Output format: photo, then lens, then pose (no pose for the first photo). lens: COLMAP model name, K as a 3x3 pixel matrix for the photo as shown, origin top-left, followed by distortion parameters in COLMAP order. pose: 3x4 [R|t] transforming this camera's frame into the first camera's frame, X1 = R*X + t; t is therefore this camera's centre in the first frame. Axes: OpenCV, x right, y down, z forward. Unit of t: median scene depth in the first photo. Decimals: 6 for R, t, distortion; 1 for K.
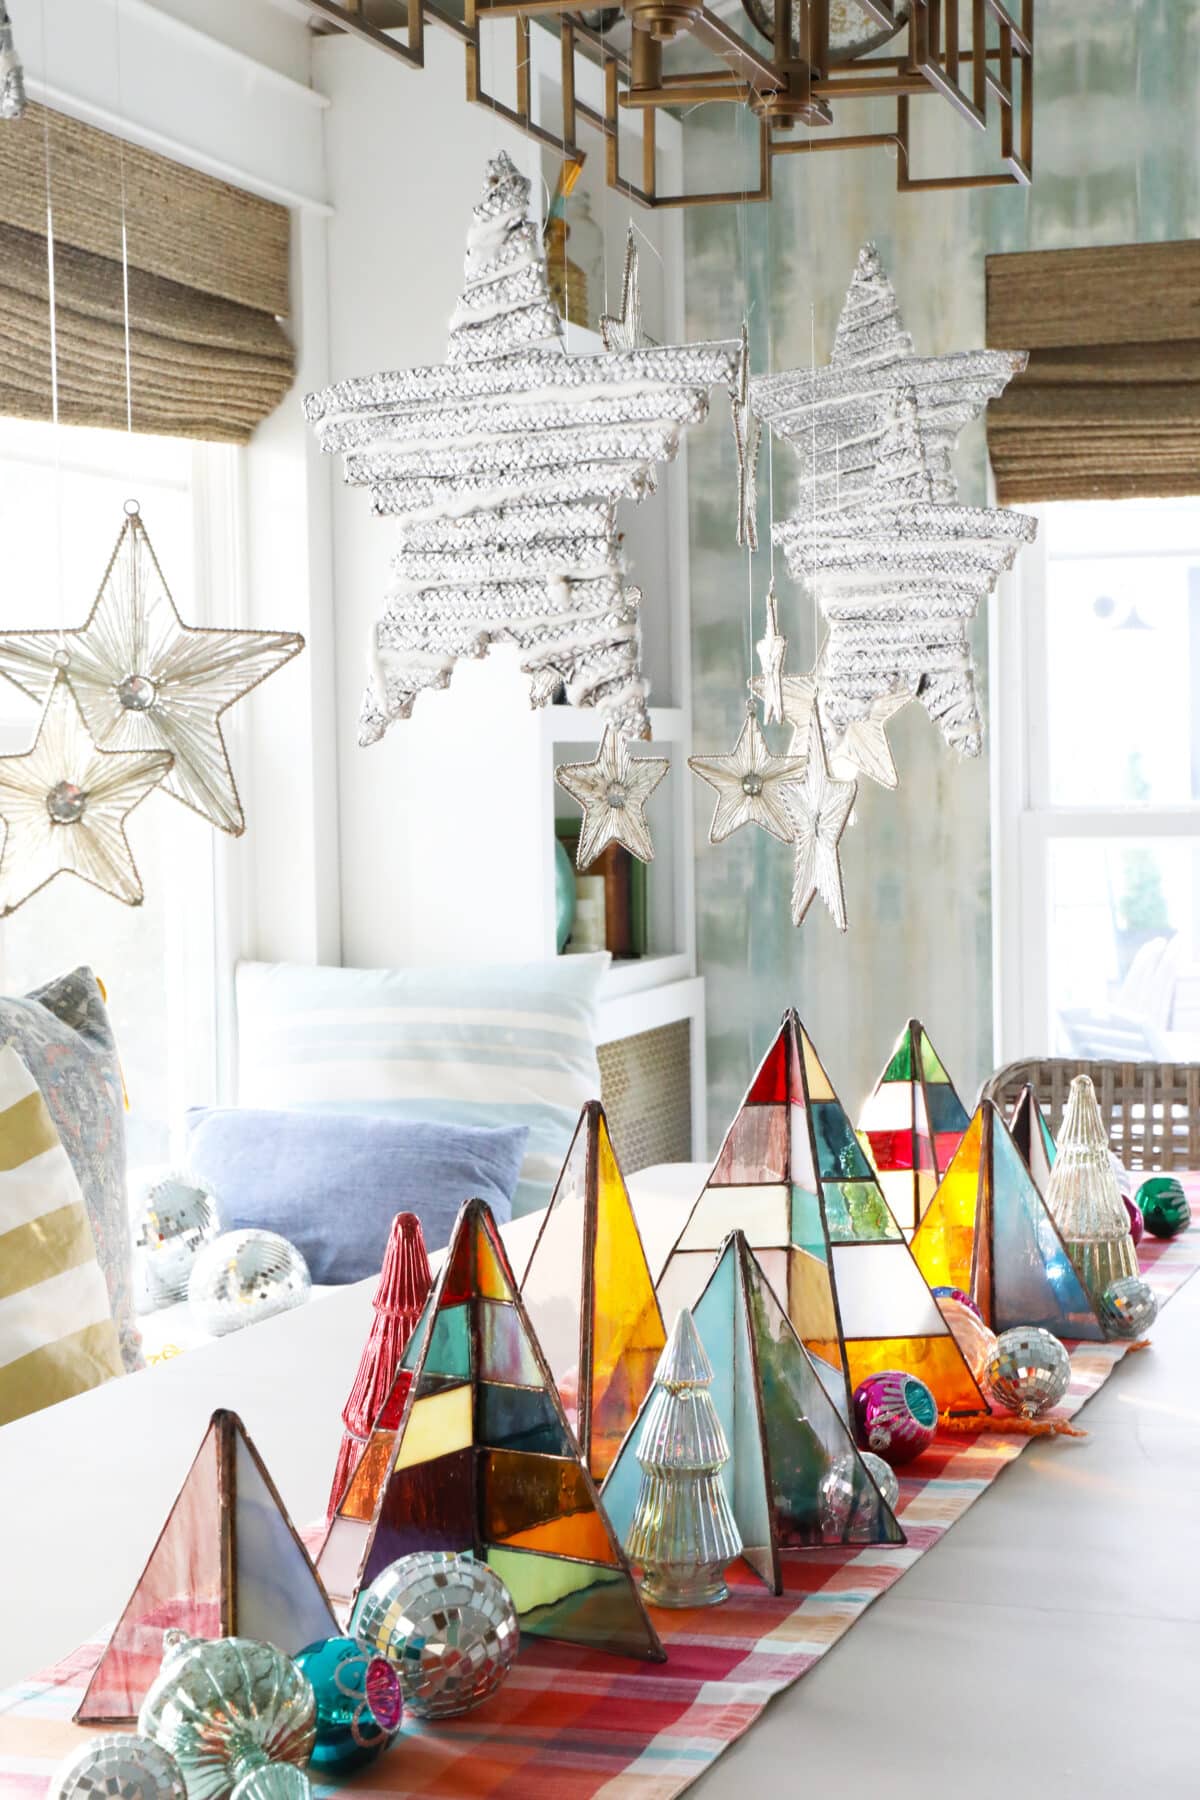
lens RADIAL K [[3046.7, 0, 596.8], [0, 3046.7, 889.5], [0, 0, 1]] dist [0.063122, 0.147555]
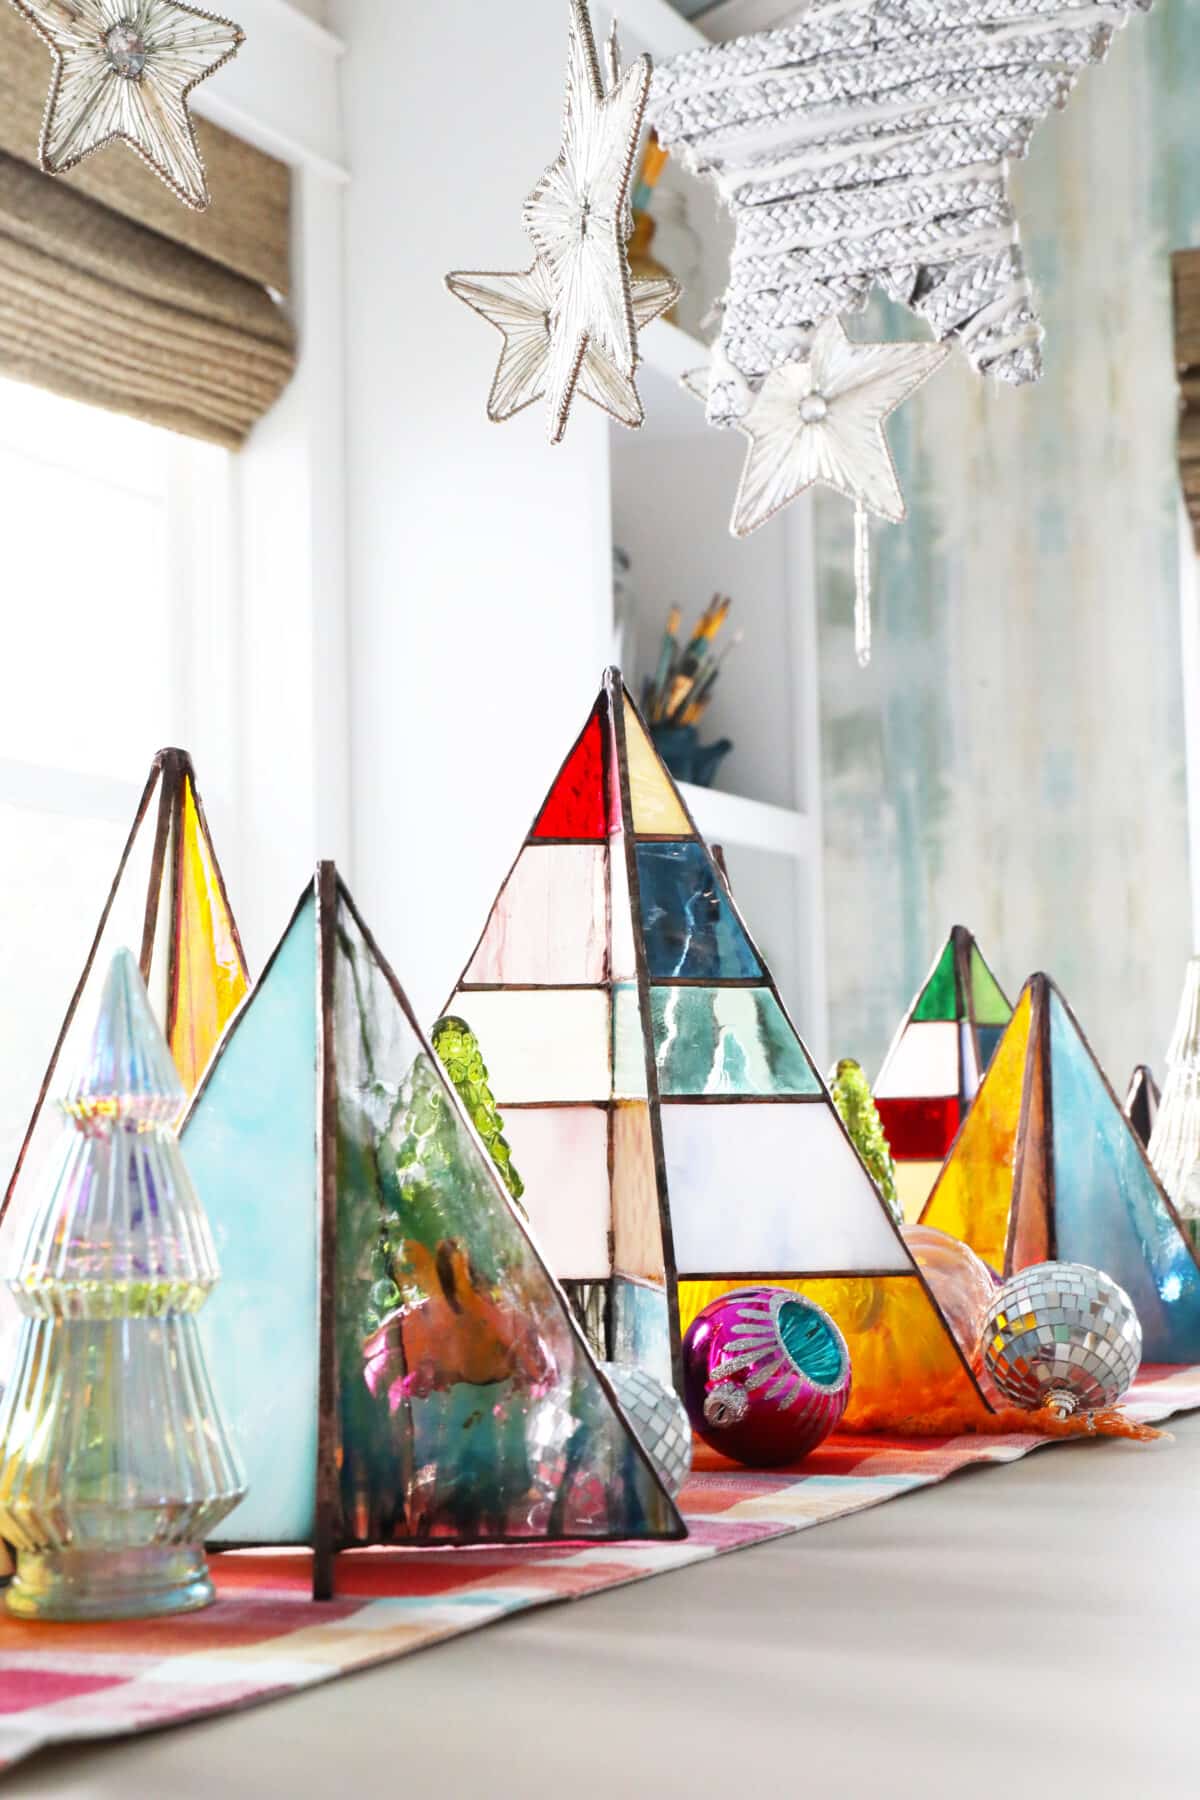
lens RADIAL K [[3037.6, 0, 595.2], [0, 3037.6, 917.7], [0, 0, 1]] dist [0.062291, 0.125588]
pose [[0.995302, -0.011893, -0.096088, 0.089630], [0.000284, 0.992780, -0.119946, 0.118625], [0.096821, 0.119355, 0.988119, 0.359471]]
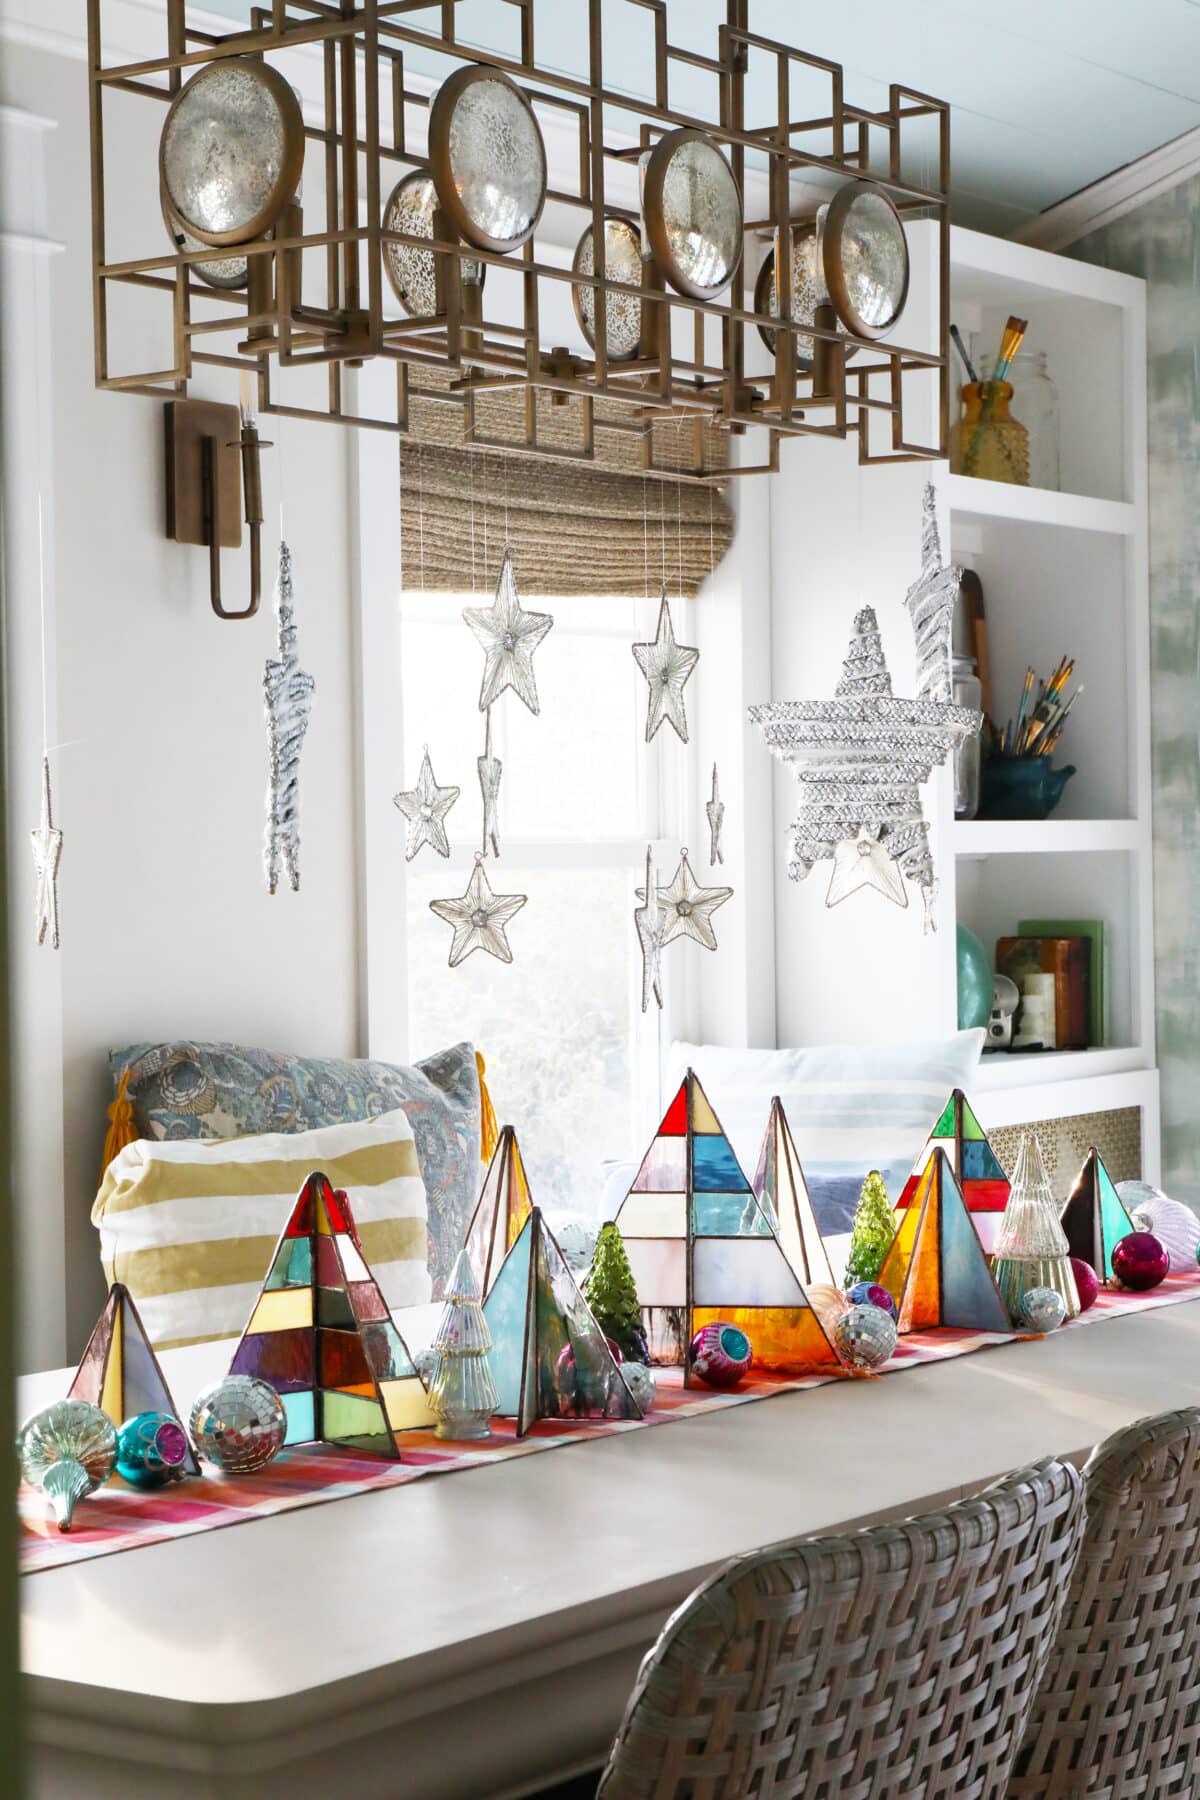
lens RADIAL K [[3501.6, 0, 605.9], [0, 3501.6, 892.9], [0, 0, 1]] dist [0.121966, 0.170614]
pose [[0.954270, 0.005767, -0.298892, 0.402688], [-0.013467, 0.999628, -0.023709, -0.002427], [0.298644, 0.026650, 0.953992, -0.441961]]
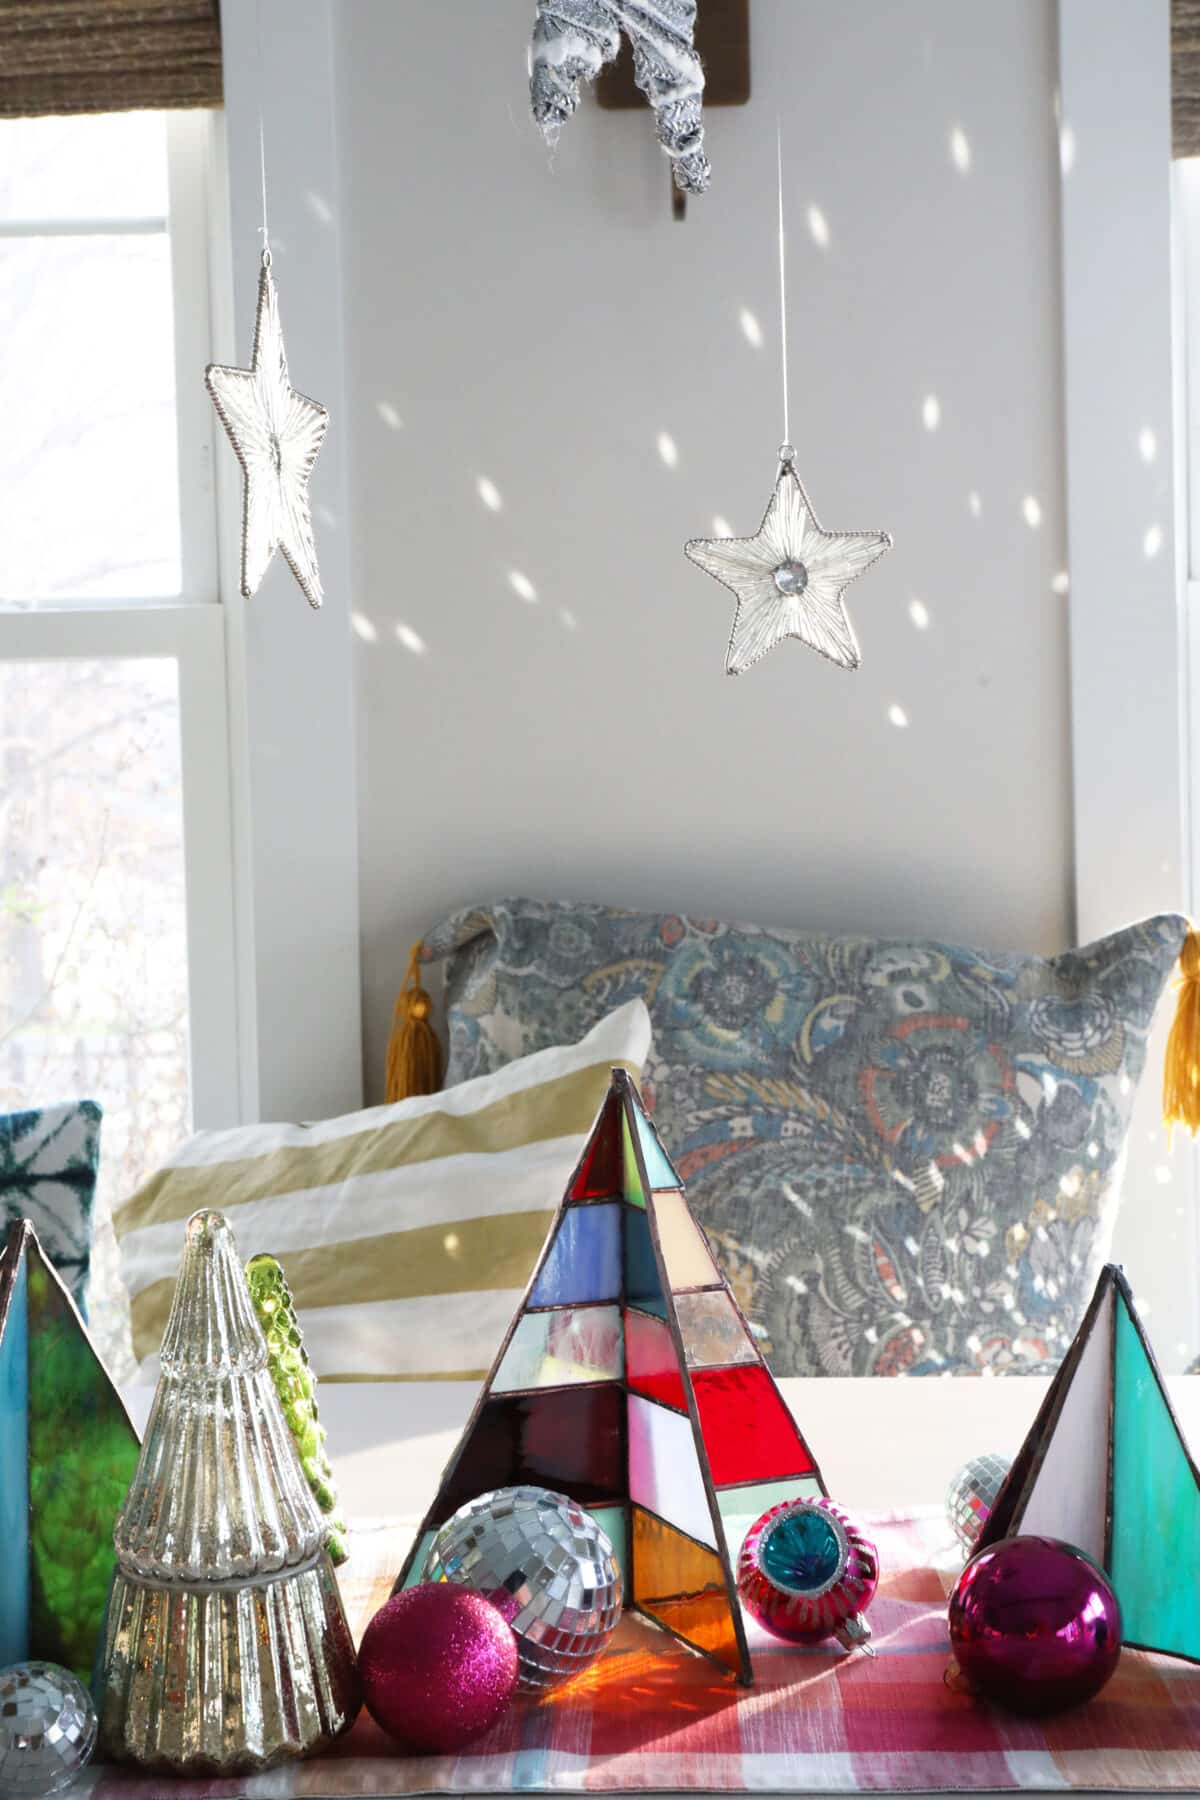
lens RADIAL K [[2771.0, 0, 597.3], [0, 2771.0, 897.0], [0, 0, 1]] dist [0.058723, -0.024978]
pose [[0.306750, 0.032723, -0.951228, 0.519947], [-0.012445, 0.999461, 0.030370, 0.004381], [0.951709, 0.002522, 0.306992, 0.862999]]
